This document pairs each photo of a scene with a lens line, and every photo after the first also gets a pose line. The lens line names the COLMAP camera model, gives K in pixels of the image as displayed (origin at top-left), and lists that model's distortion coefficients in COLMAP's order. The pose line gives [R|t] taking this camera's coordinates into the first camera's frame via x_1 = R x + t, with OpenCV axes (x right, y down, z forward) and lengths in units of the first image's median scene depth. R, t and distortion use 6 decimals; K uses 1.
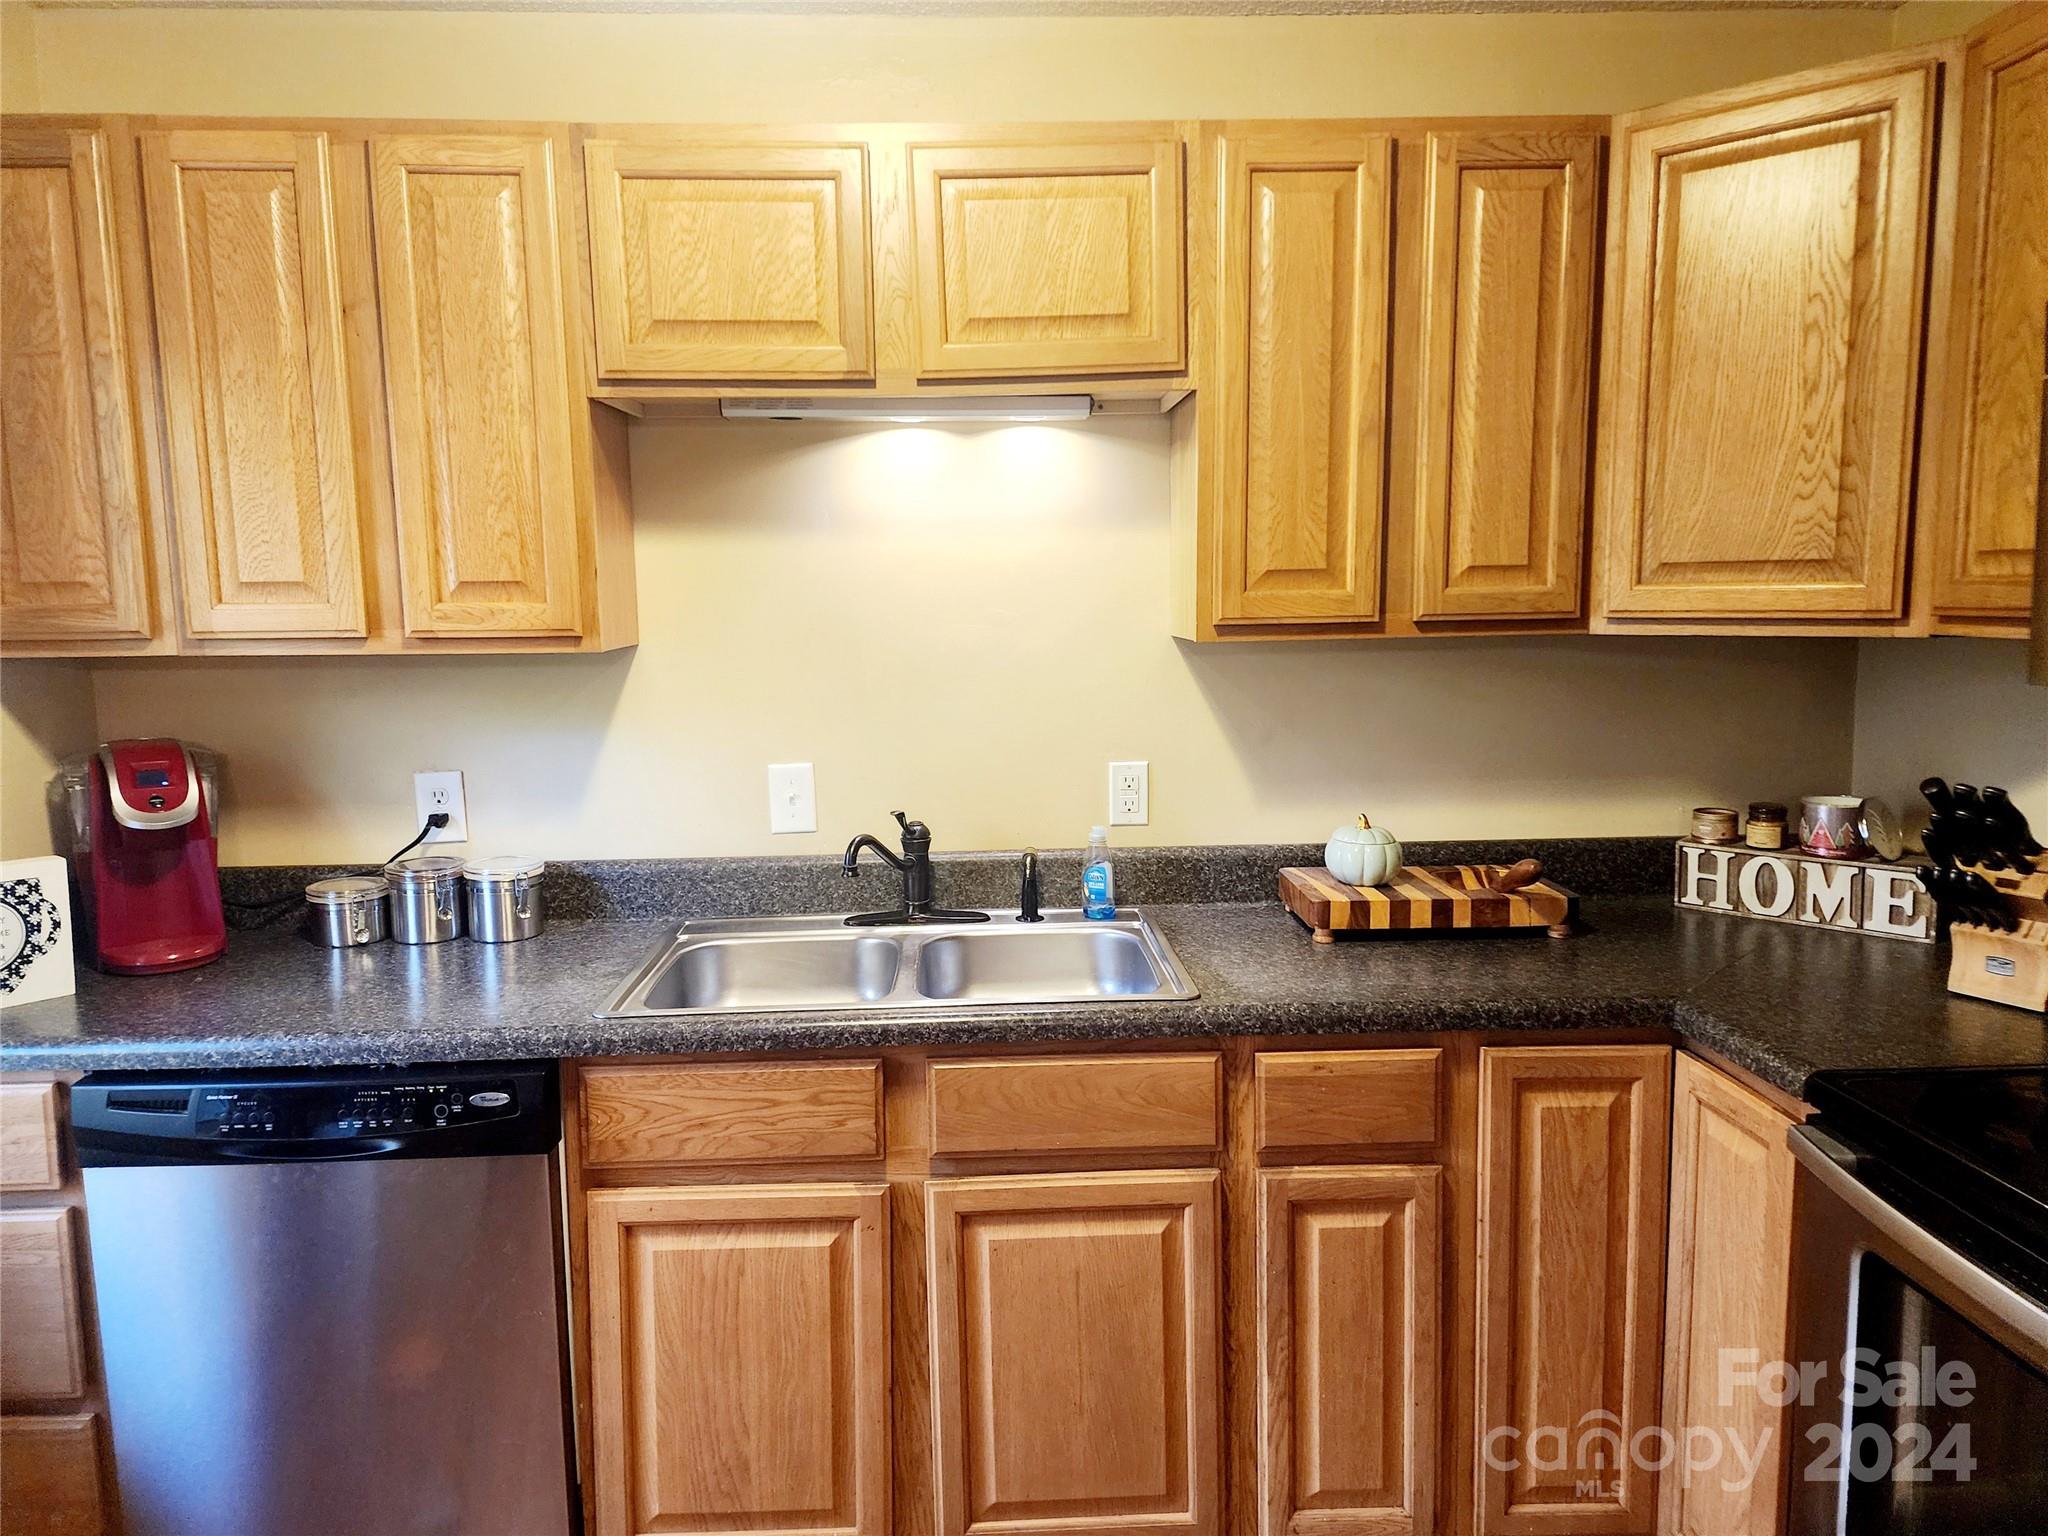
lens RADIAL K [[1391.6, 0, 1004.2], [0, 1391.6, 749.9], [0, 0, 1]] dist [0.082747, -0.073964]
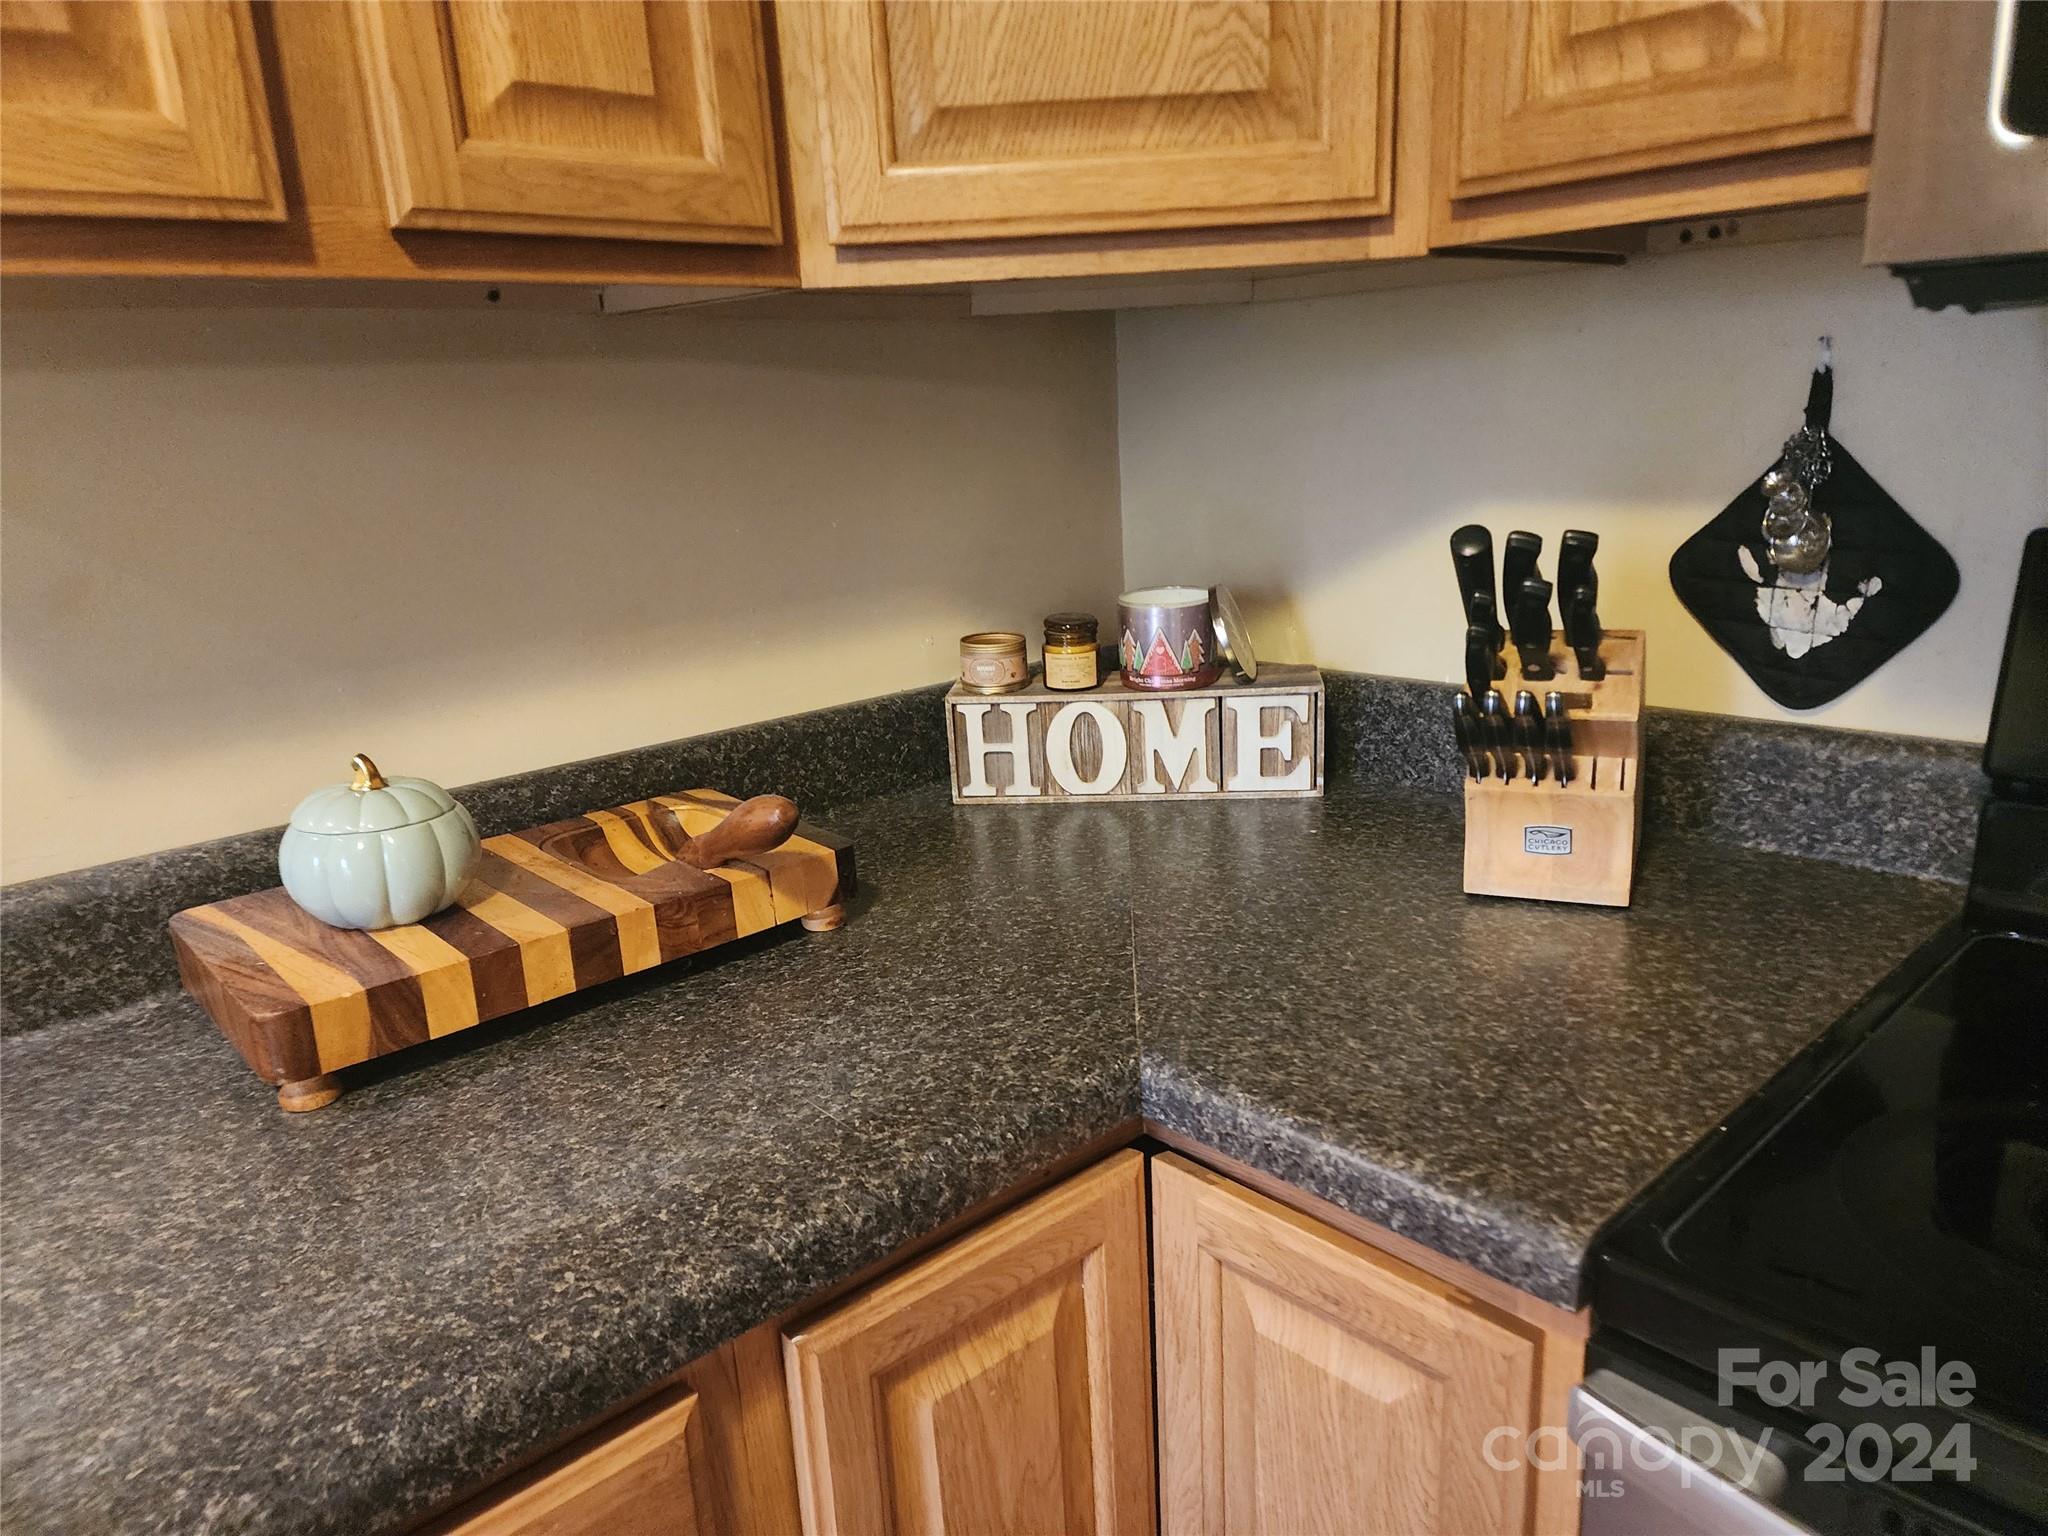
lens RADIAL K [[1391.6, 0, 1059.4], [0, 1391.6, 781.3], [0, 0, 1]] dist [0.082747, -0.073964]
pose [[0.760595, -0.195981, 0.618940, 0.200459], [0.111493, 0.978616, 0.172859, 0.005591], [-0.639582, -0.062468, 0.766181, 0.715026]]
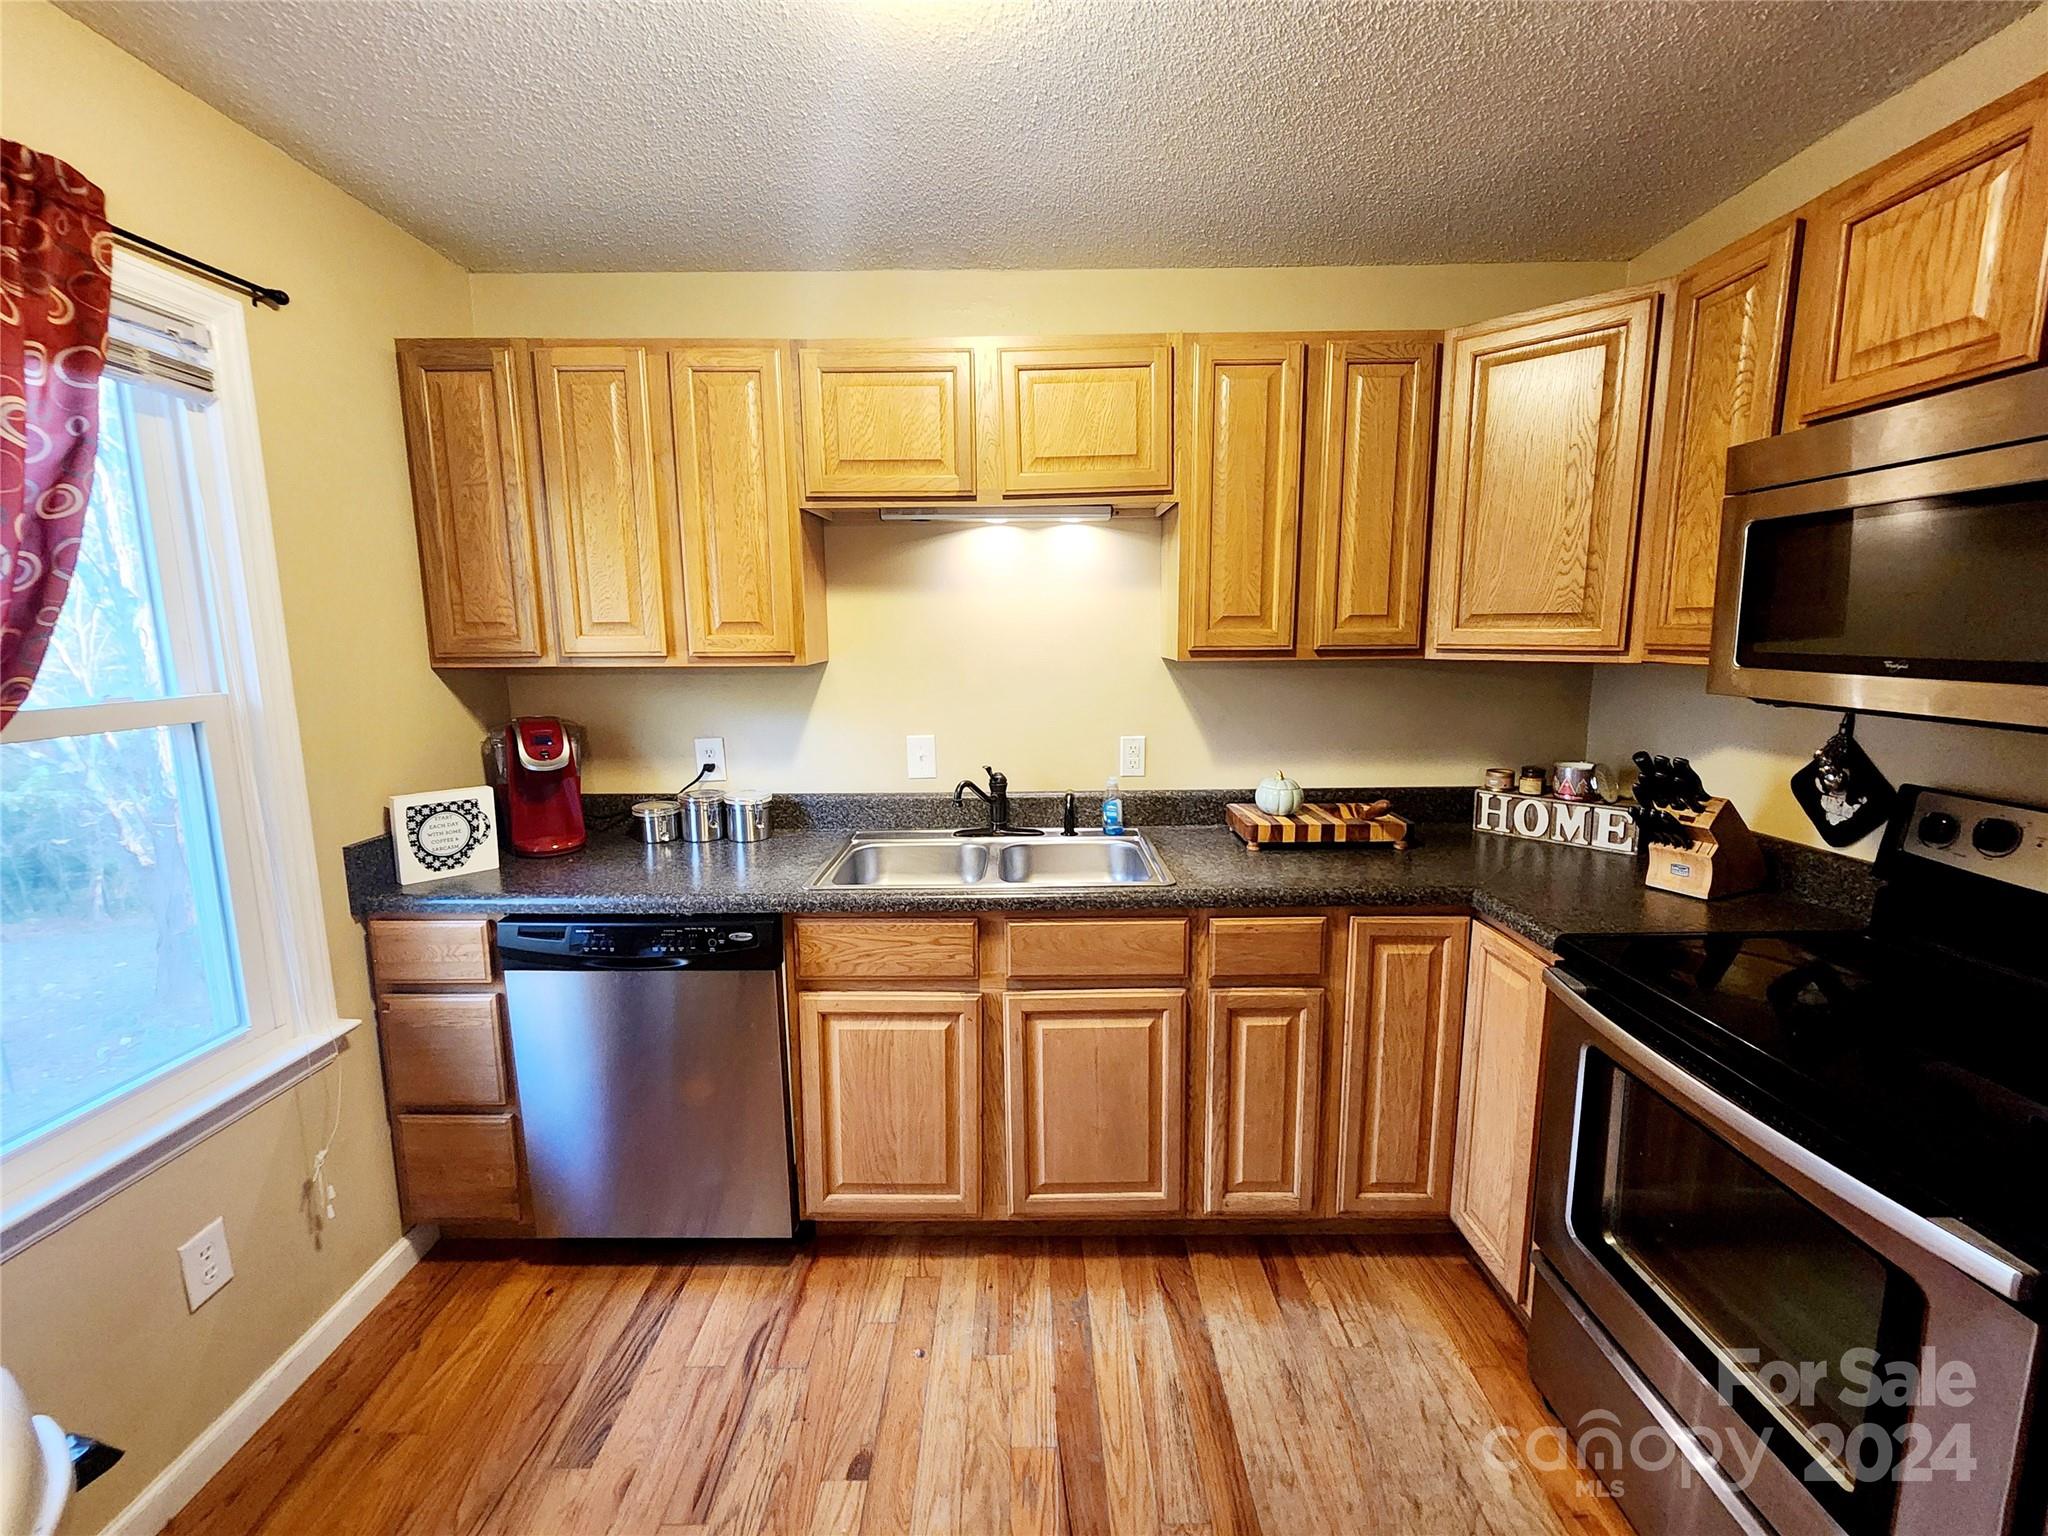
lens RADIAL K [[843.9, 0, 1010.1], [0, 843.9, 755.2], [0, 0, 1]] dist [-0.007170, 0.000218]
pose [[0.998358, 0.011340, -0.056151, 0.002709], [-0.009570, 0.999452, 0.031693, 0.000402], [0.056479, -0.031104, 0.997919, 0.024762]]
